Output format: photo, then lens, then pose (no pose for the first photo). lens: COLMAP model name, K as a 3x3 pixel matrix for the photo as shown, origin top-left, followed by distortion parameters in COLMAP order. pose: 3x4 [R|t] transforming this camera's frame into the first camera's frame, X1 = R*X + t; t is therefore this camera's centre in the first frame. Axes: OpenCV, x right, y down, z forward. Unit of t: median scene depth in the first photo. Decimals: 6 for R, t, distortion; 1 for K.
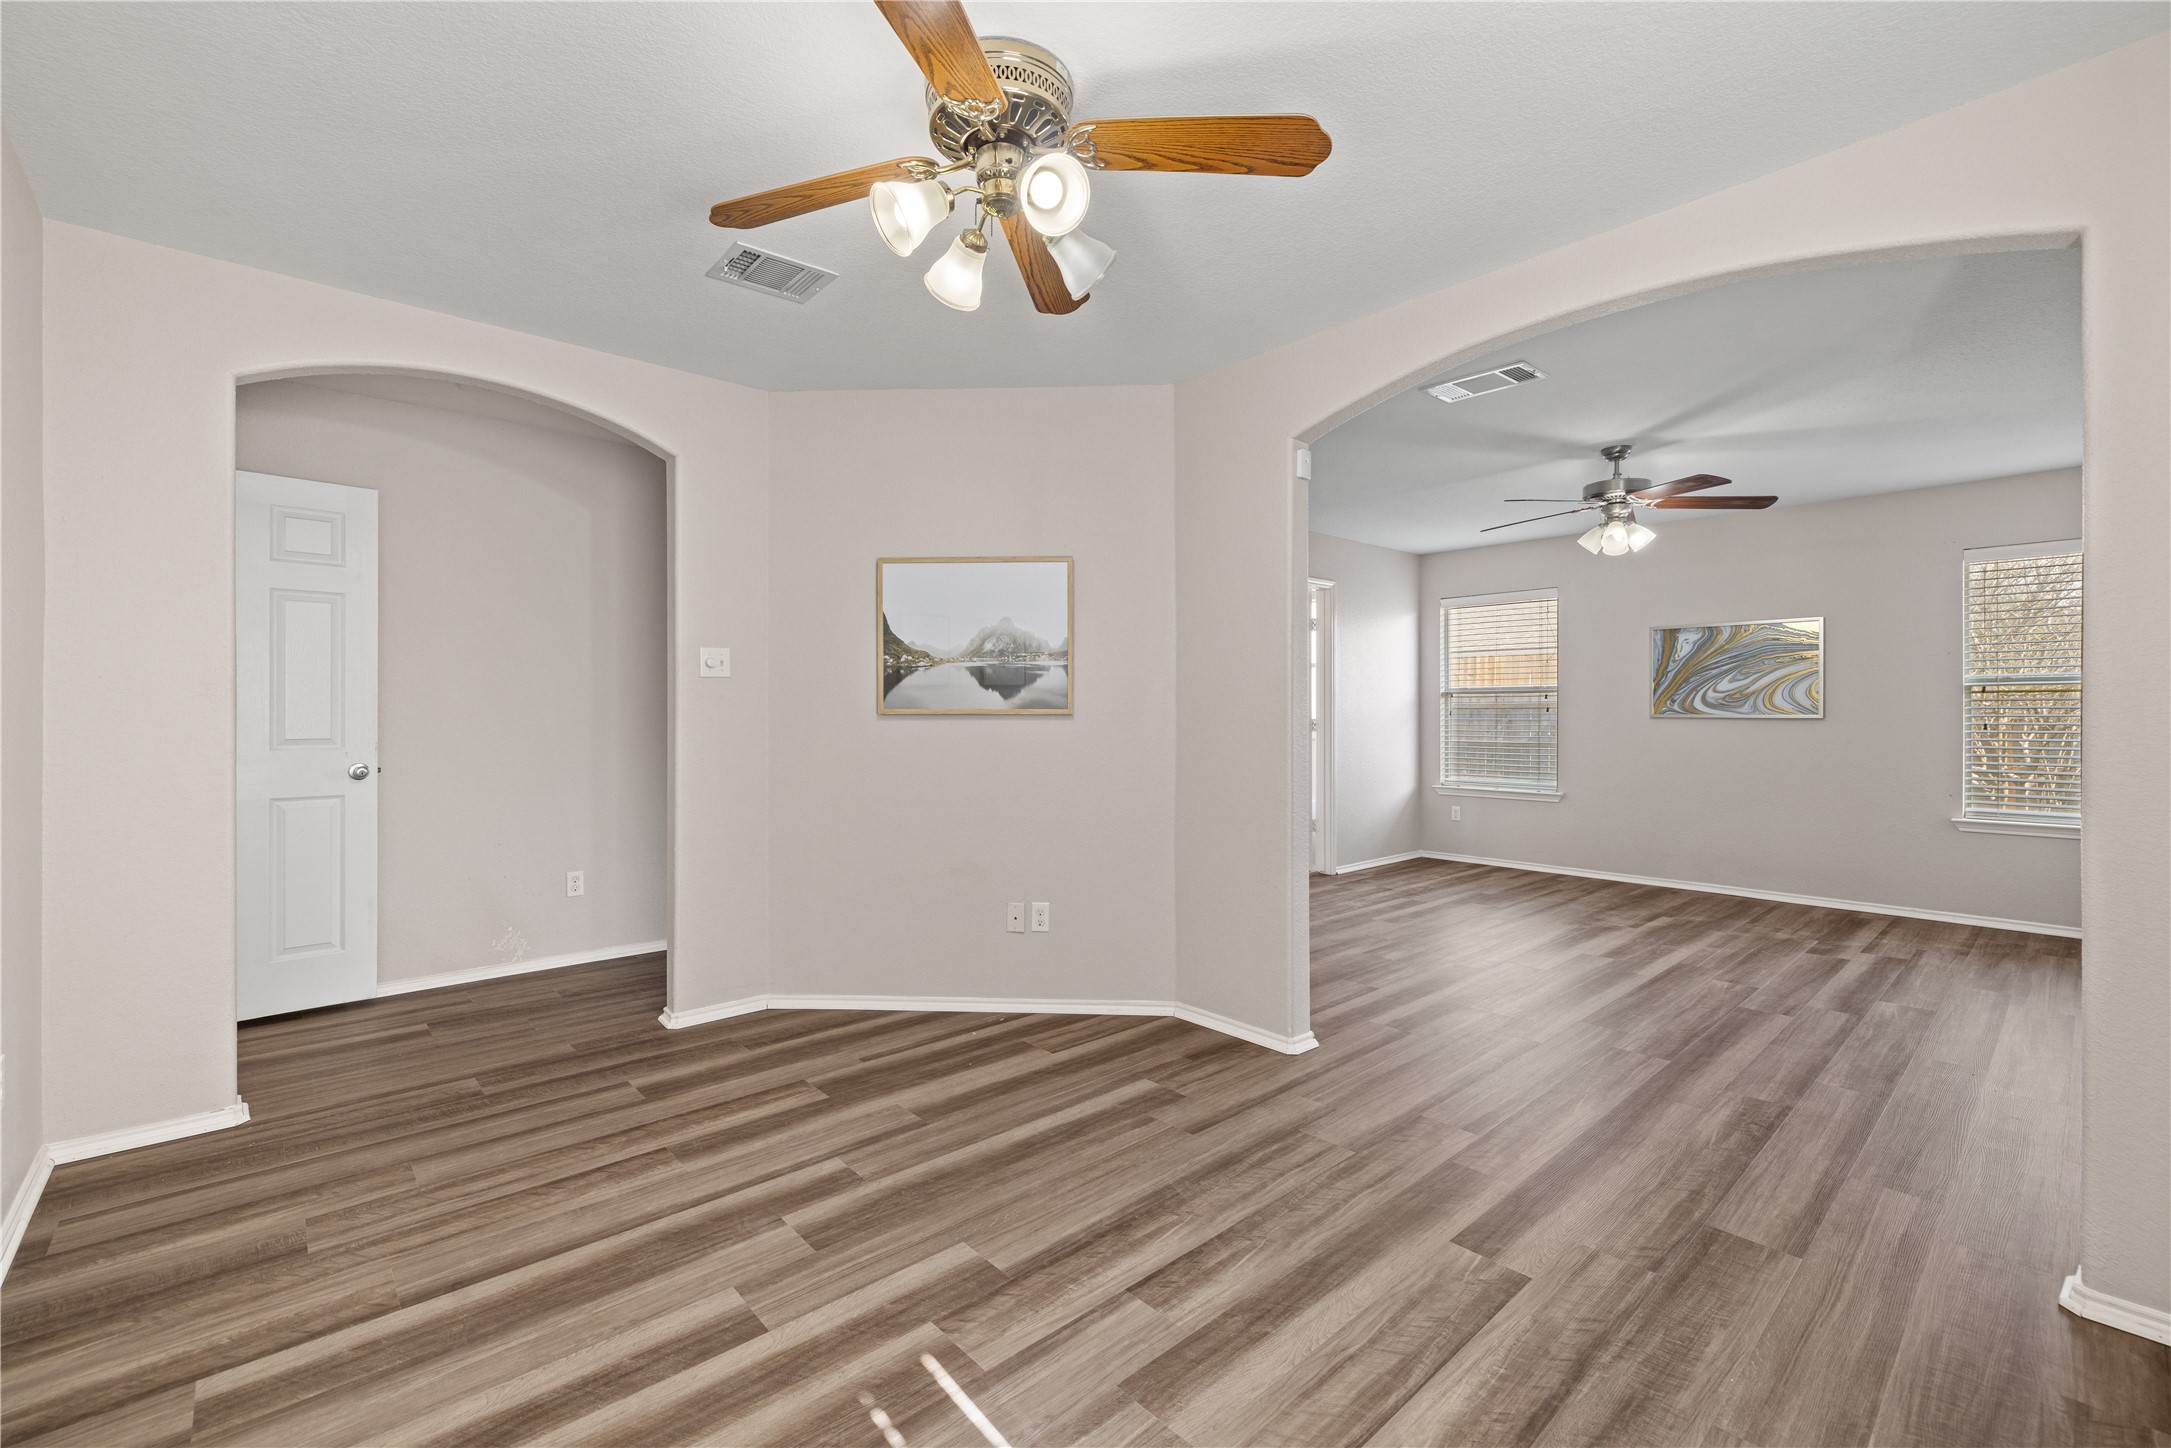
lens RADIAL K [[922.1, 0, 1070.9], [0, 922.1, 721.4], [0, 0, 1]] dist [0.004753, -0.000465]
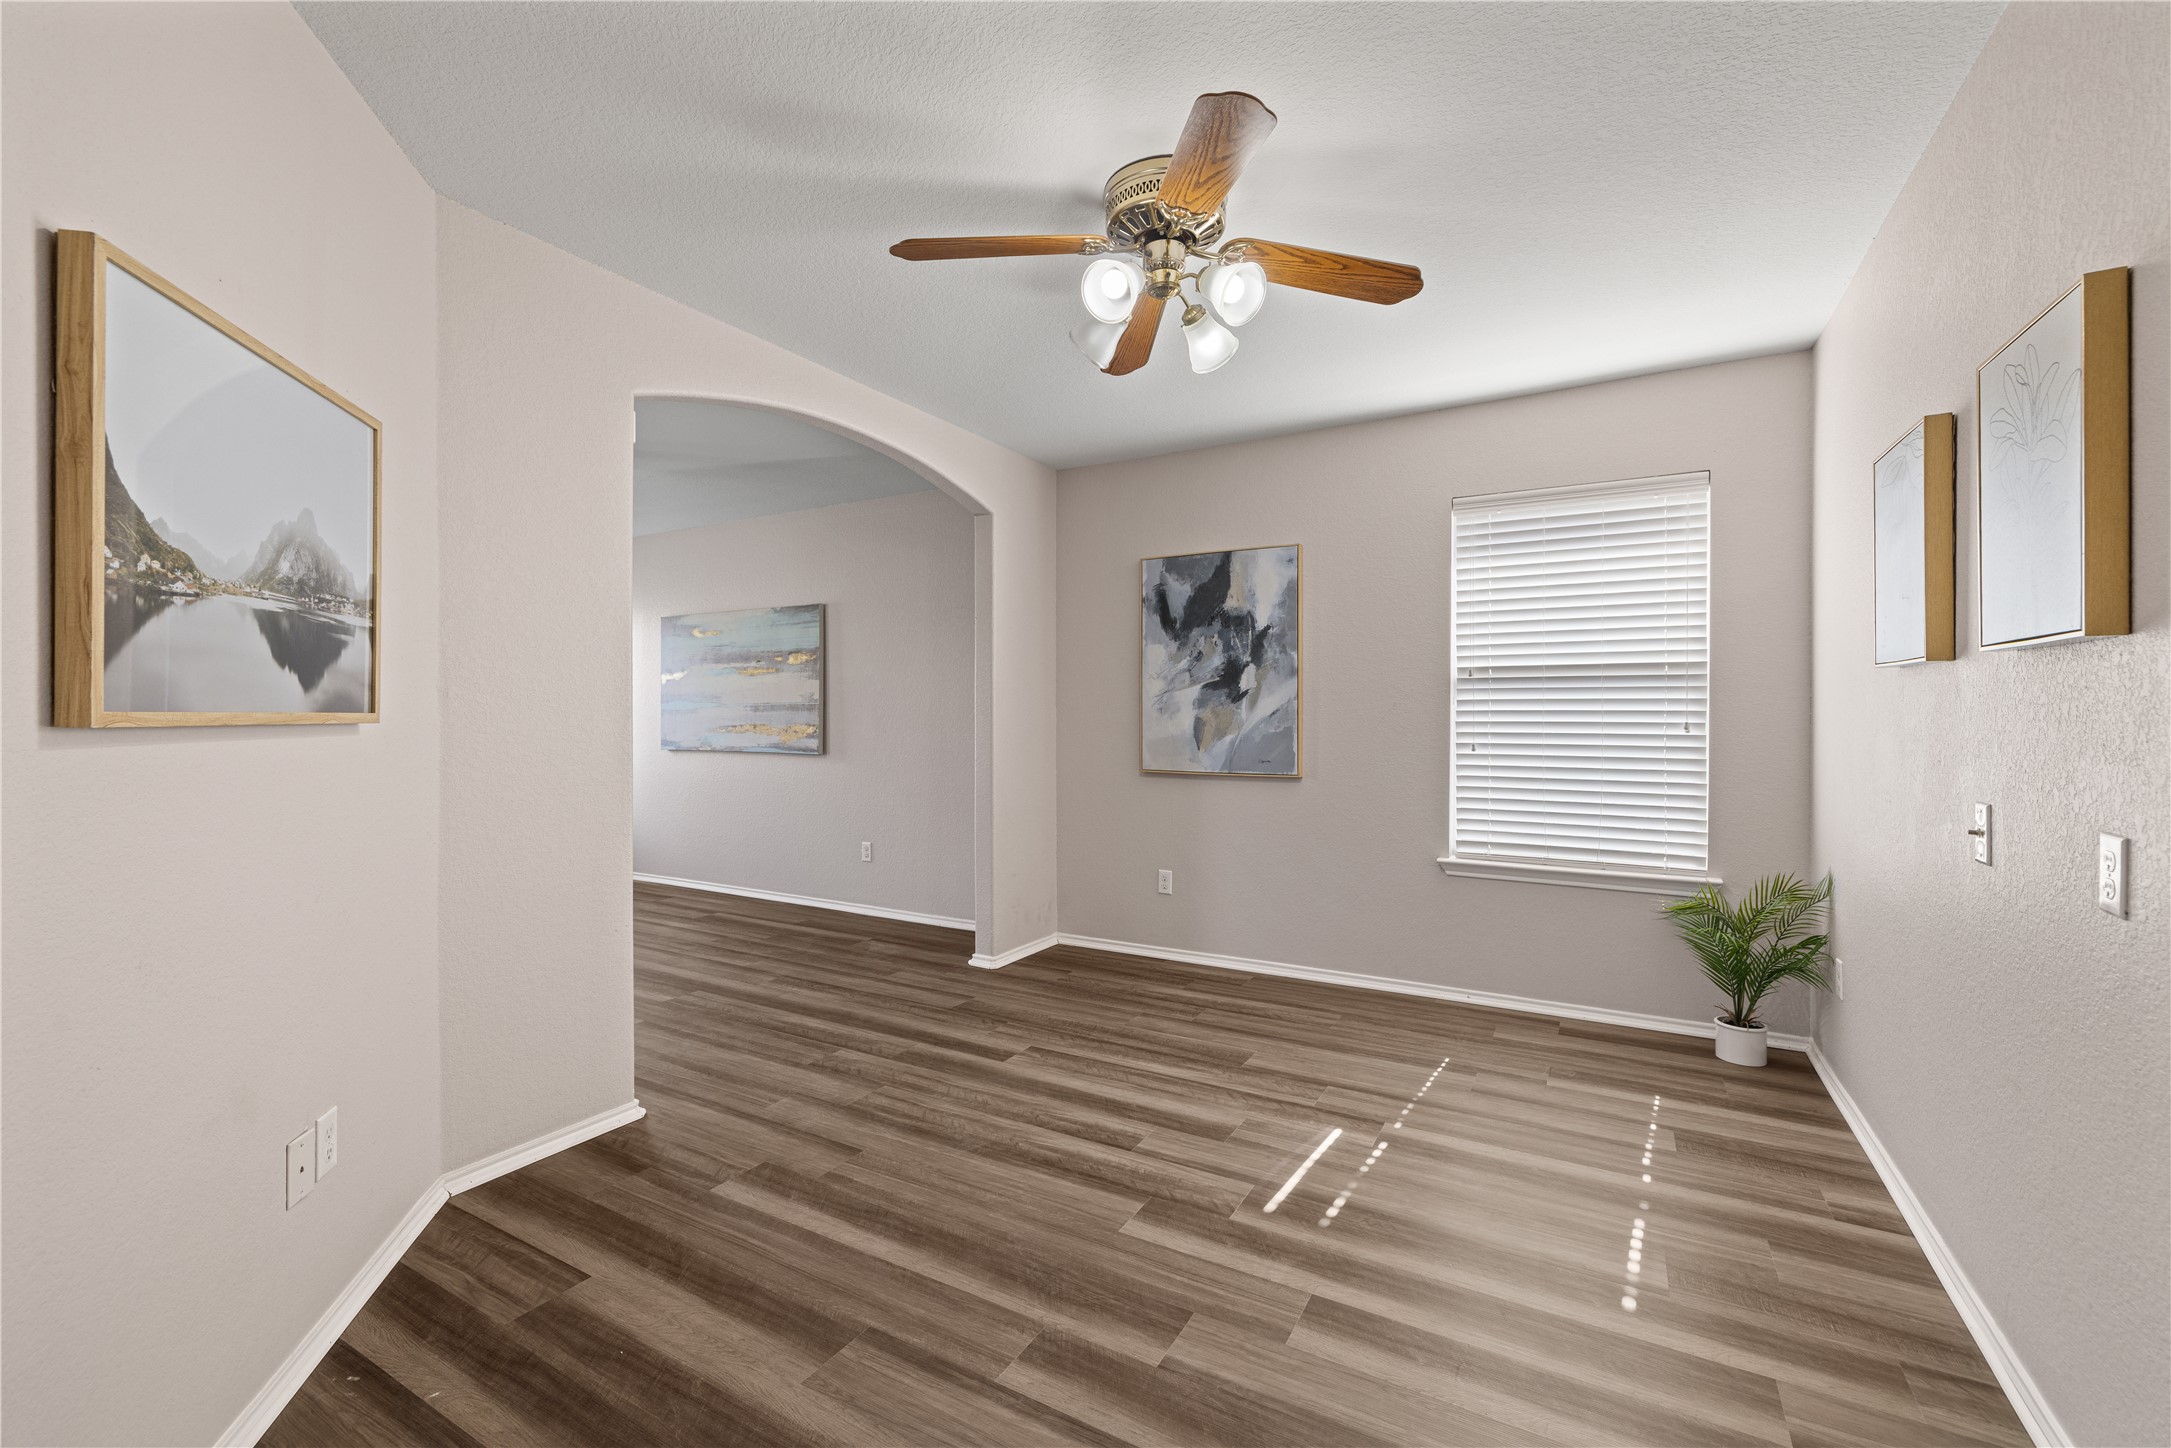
lens RADIAL K [[922.1, 0, 1070.1], [0, 922.1, 715.0], [0, 0, 1]] dist [0.004753, -0.000465]
pose [[-0.308543, -0.002043, 0.951208, -0.506858], [0.008952, 0.999947, 0.005051, -0.008786], [-0.951168, 0.010074, -0.308508, 0.640334]]
